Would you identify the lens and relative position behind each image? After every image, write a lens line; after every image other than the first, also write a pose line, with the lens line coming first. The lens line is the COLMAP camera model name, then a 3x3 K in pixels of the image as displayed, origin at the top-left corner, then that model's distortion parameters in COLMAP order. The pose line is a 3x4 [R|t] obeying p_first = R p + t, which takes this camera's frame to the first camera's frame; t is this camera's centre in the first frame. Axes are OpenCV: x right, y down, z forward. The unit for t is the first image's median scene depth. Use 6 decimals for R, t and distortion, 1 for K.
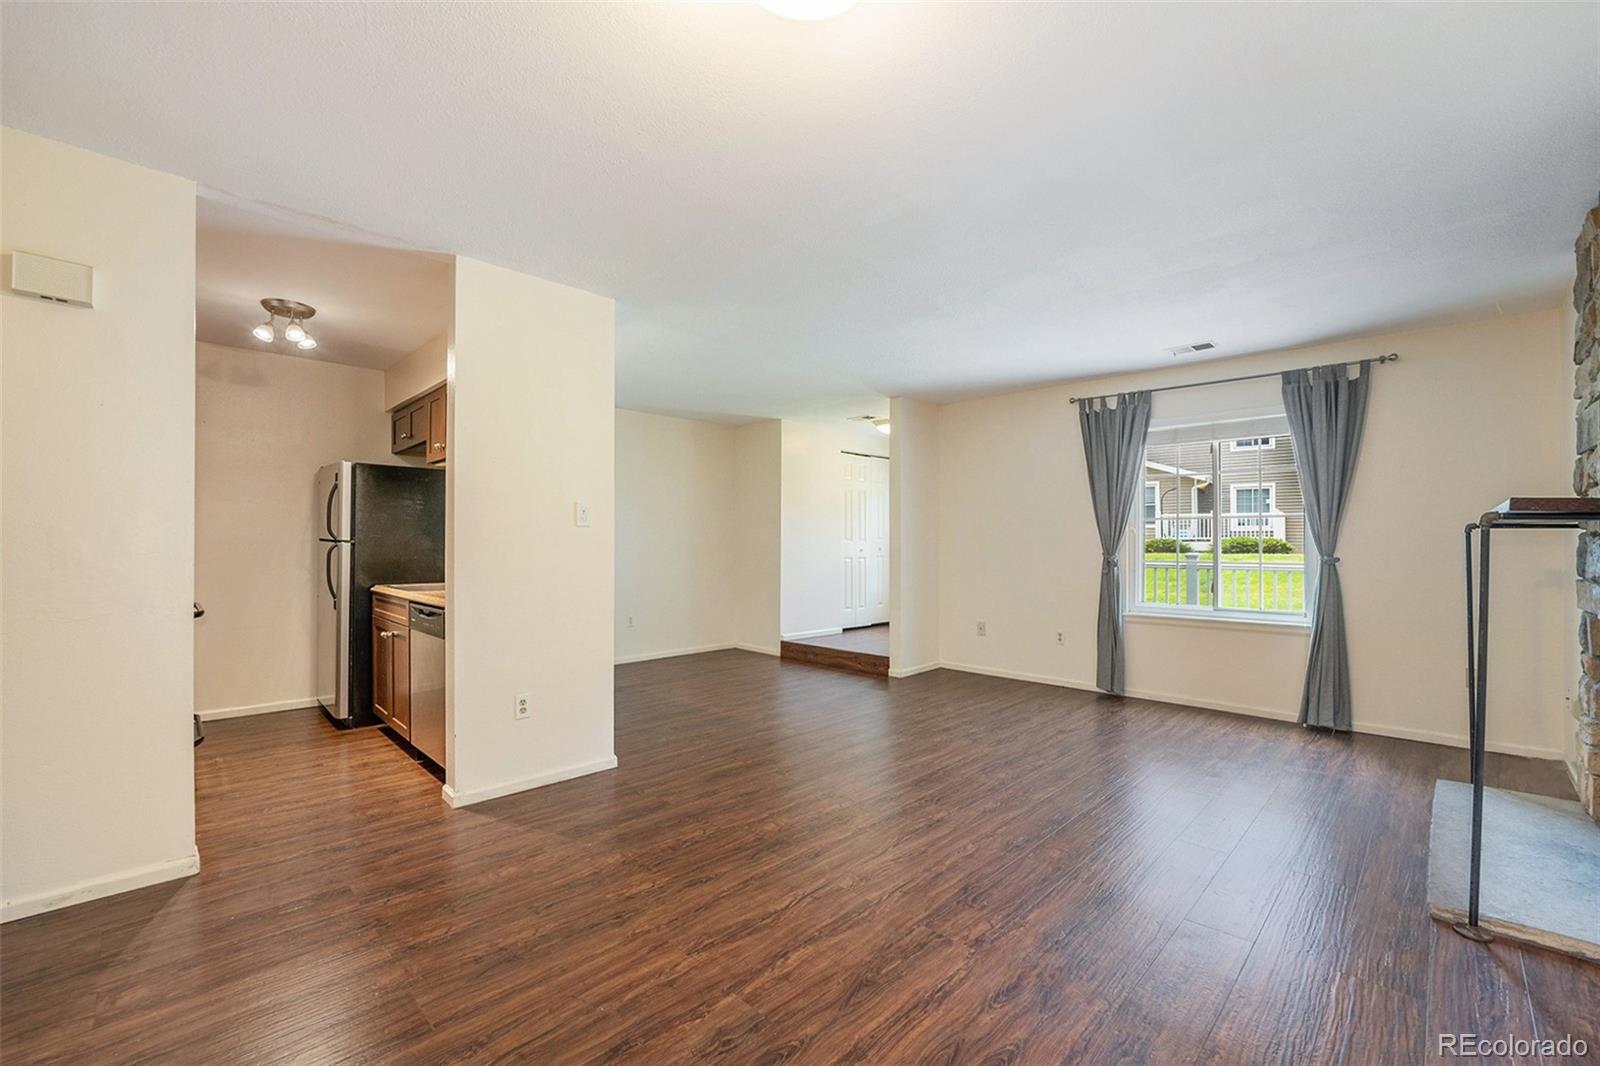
lens RADIAL K [[656.9, 0, 790.0], [0, 656.9, 538.2], [0, 0, 1]] dist [-0.020603, 0.000291]
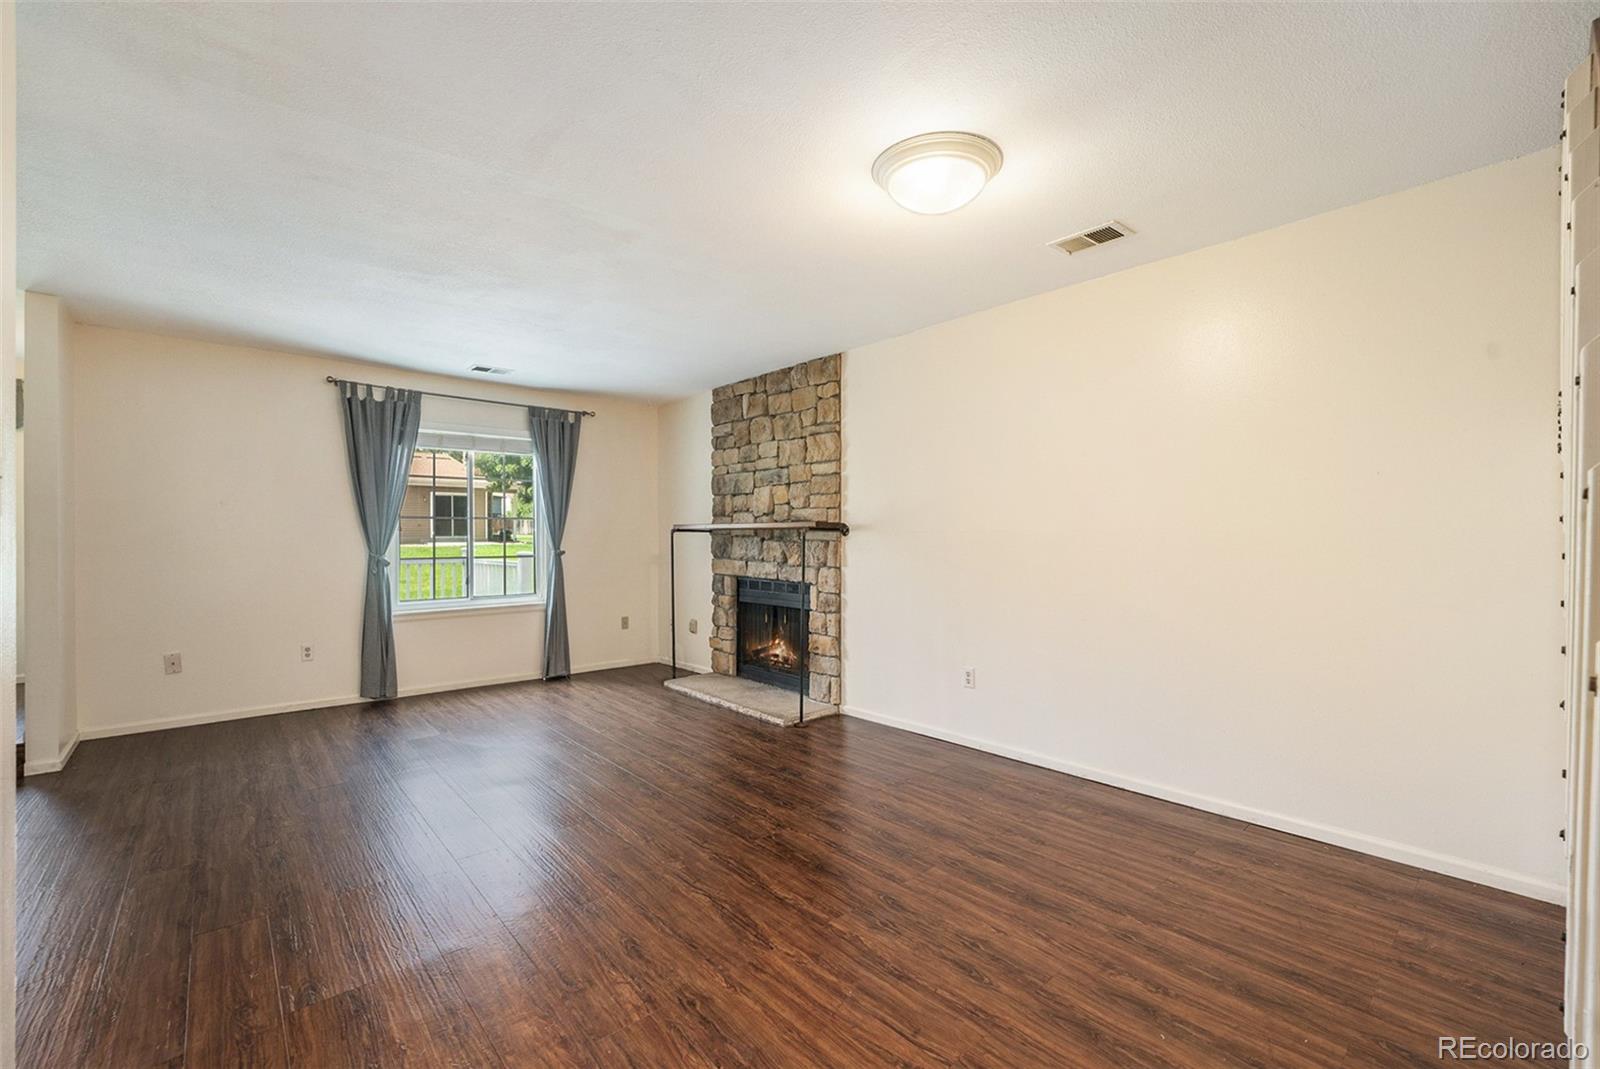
lens RADIAL K [[675.8, 0, 794.6], [0, 675.8, 542.1], [0, 0, 1]] dist [-0.002176, -0.000204]
pose [[0.074219, -0.012511, 0.997163, -0.547770], [-0.002819, 0.999915, 0.012756, -0.008378], [-0.997238, -0.003758, 0.074178, 0.400548]]
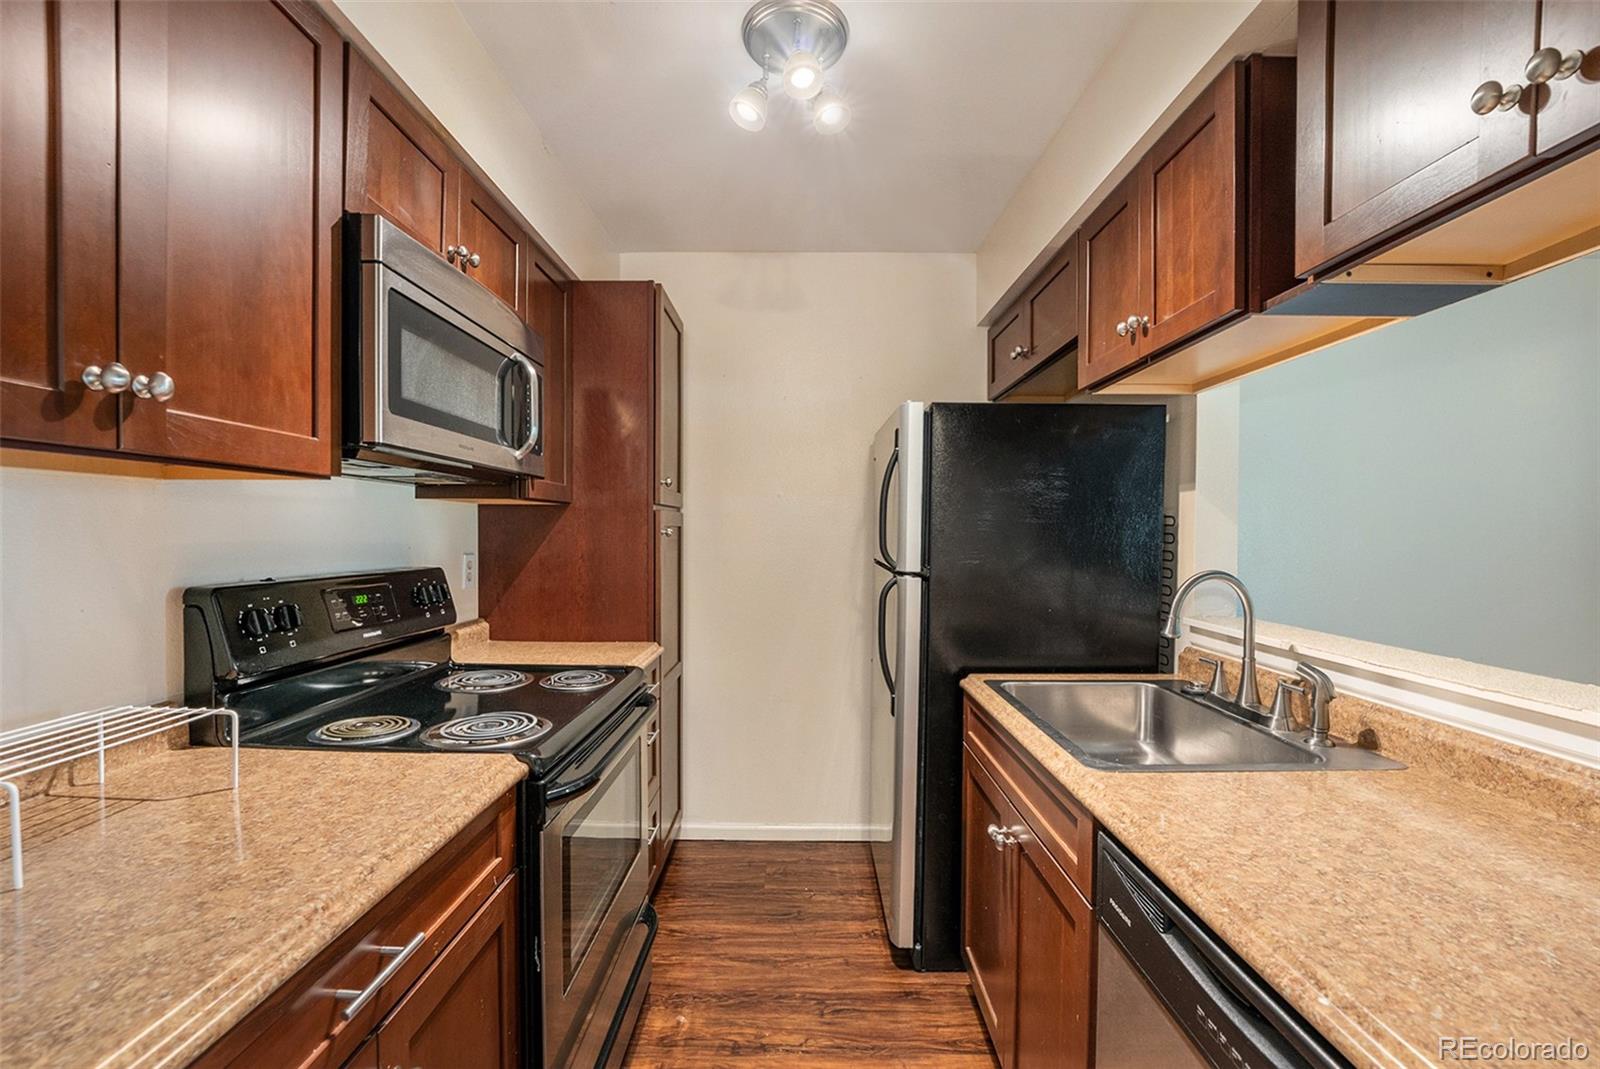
lens RADIAL K [[656.9, 0, 790.0], [0, 656.9, 539.7], [0, 0, 1]] dist [-0.020603, 0.000291]
pose [[0.700940, 0.011104, -0.713134, -0.405634], [-0.001355, 0.999898, 0.014237, -0.026261], [0.713219, -0.009013, 0.700883, 0.602785]]
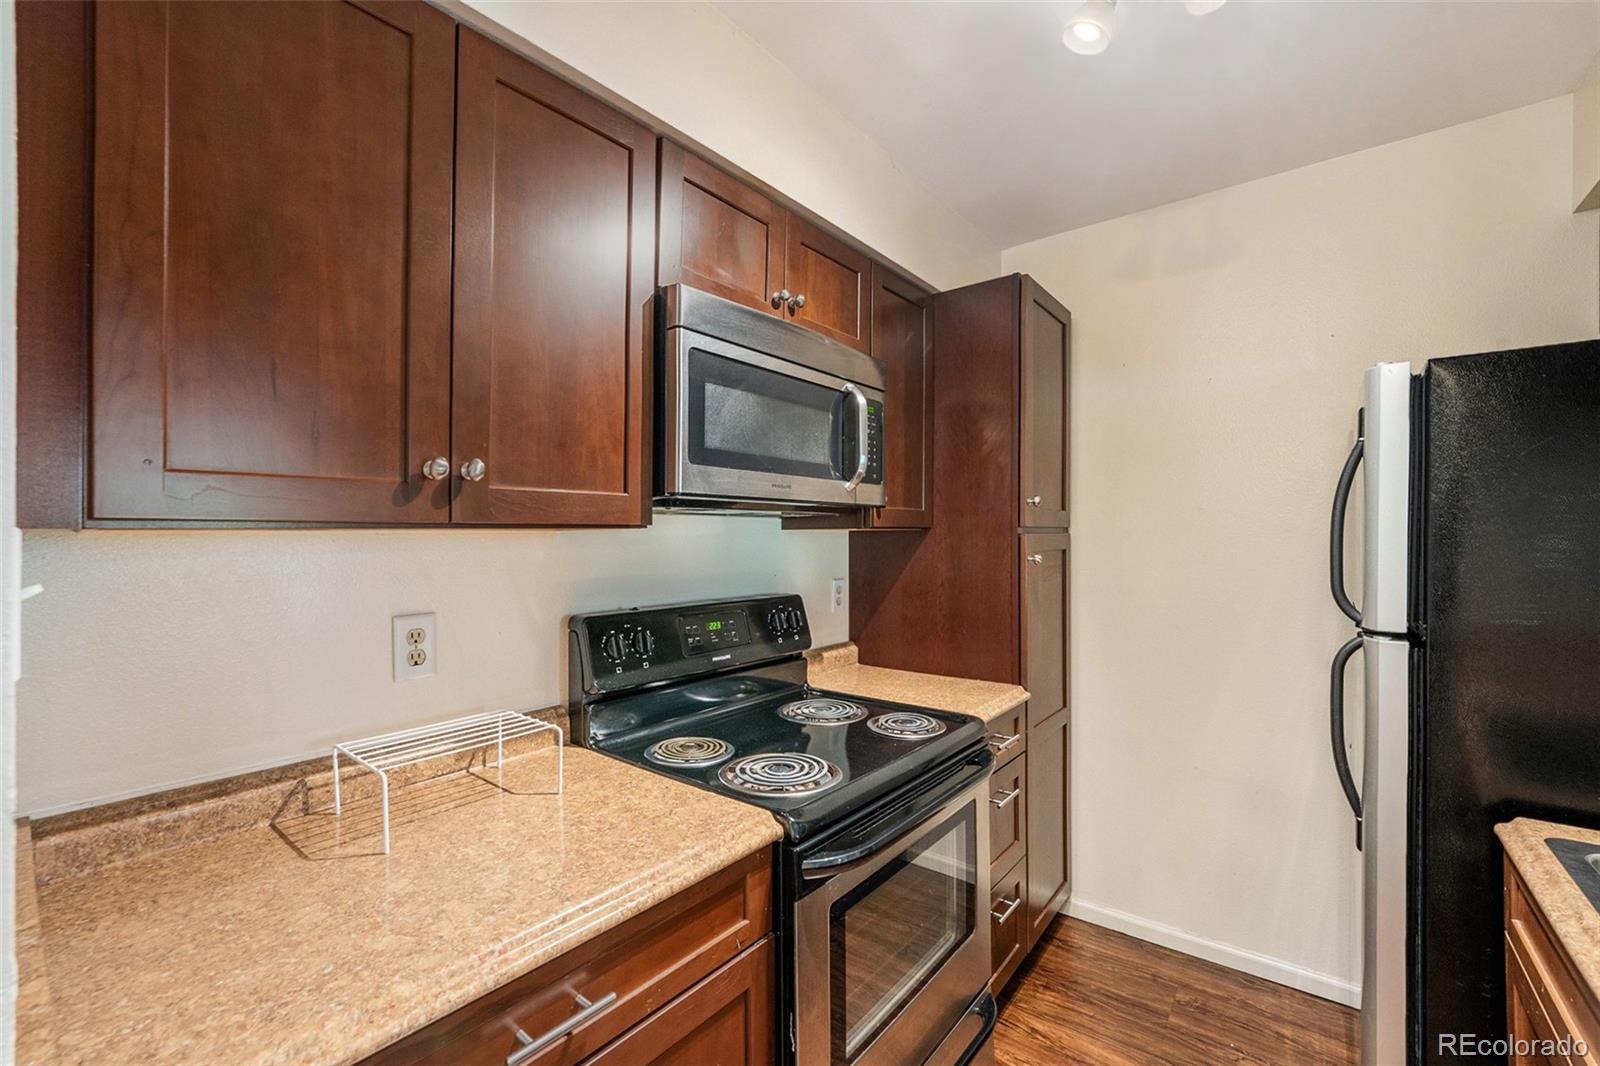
lens RADIAL K [[658.4, 0, 808.6], [0, 658.4, 534.1], [0, 0, 1]] dist [-0.016261, 0.000134]
pose [[0.121294, -0.005920, -0.992599, -0.417558], [0.010106, 0.999938, -0.004729, -0.042050], [0.992565, -0.009458, 0.121347, 0.694466]]
